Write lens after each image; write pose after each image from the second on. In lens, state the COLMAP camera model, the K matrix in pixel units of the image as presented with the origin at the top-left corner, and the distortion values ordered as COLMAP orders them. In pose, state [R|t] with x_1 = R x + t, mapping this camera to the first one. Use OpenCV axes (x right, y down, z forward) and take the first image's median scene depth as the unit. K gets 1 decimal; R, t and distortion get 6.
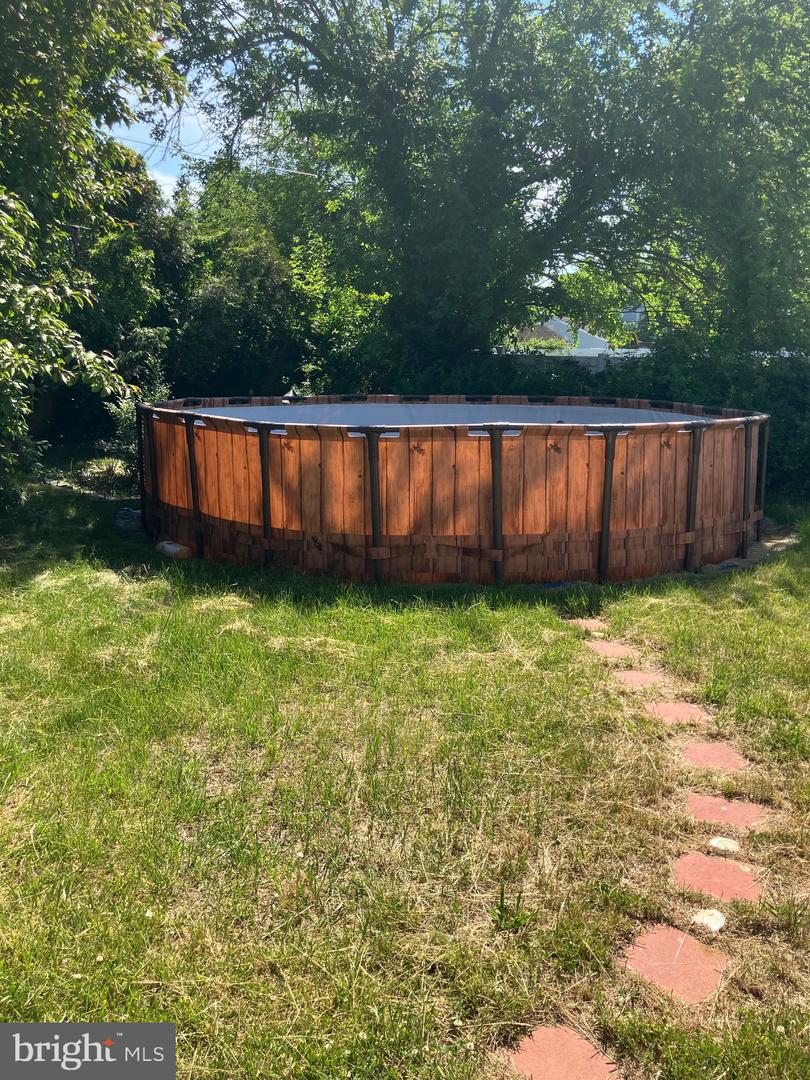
lens RADIAL K [[895.0, 0, 405.0], [0, 895.0, 539.1], [0, 0, 1]] dist [0.019768, -0.016947]
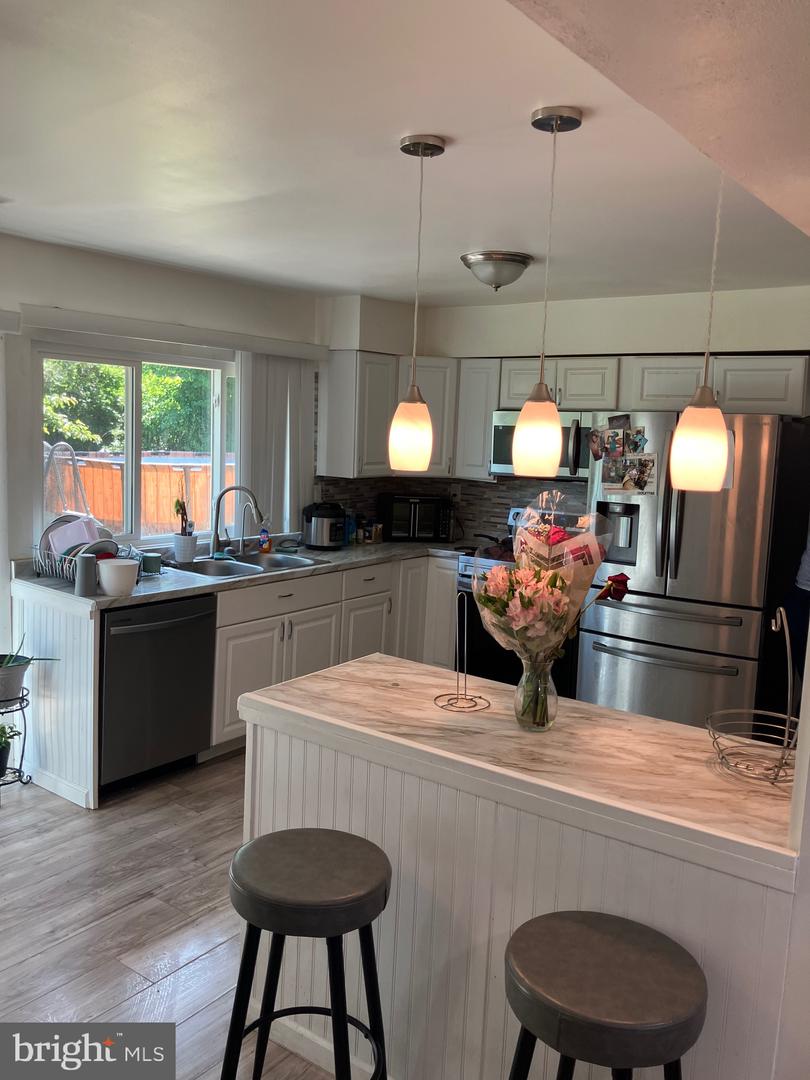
lens RADIAL K [[895.0, 0, 399.9], [0, 895.0, 530.0], [0, 0, 1]] dist [0.019768, -0.016947]
pose [[0.970765, -0.007768, 0.239908, -0.052464], [0.027464, 0.996507, -0.078864, 0.162676], [-0.238457, 0.083148, 0.967587, -0.867312]]
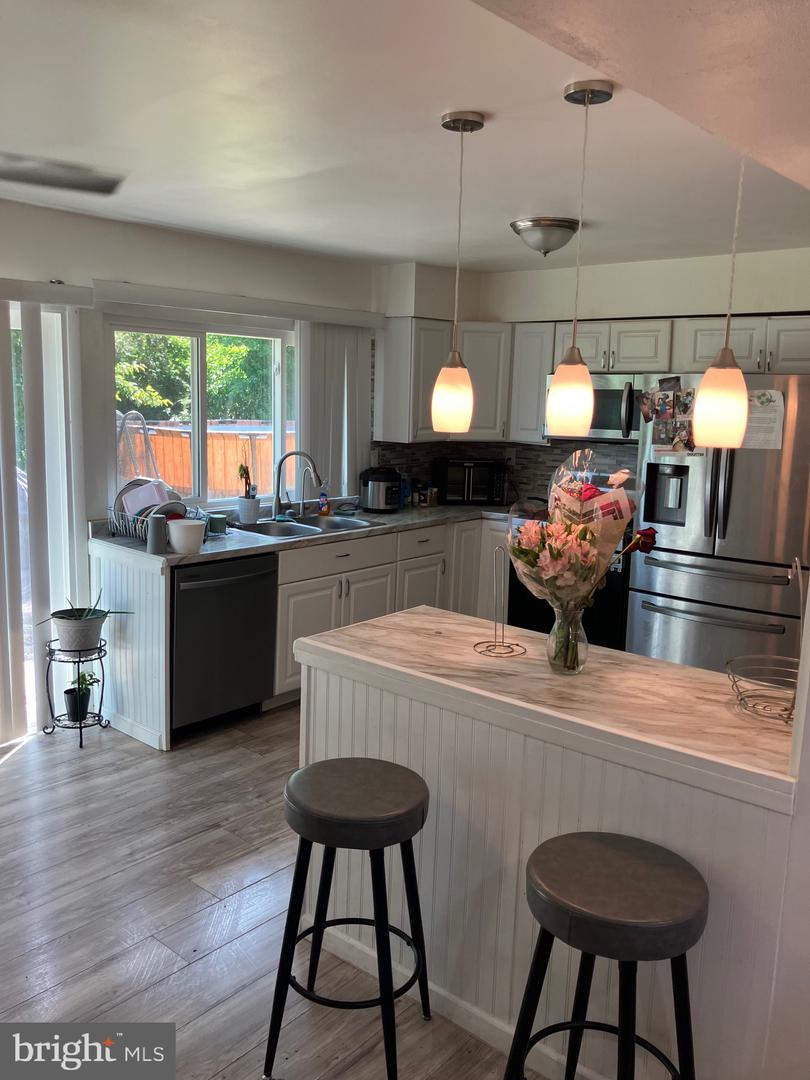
lens RADIAL K [[895.0, 0, 396.7], [0, 895.0, 532.2], [0, 0, 1]] dist [0.019768, -0.016947]
pose [[0.986142, -0.017503, 0.164981, -0.051100], [0.024716, 0.998821, -0.041772, 0.165066], [-0.164055, 0.045271, 0.985412, -0.877699]]
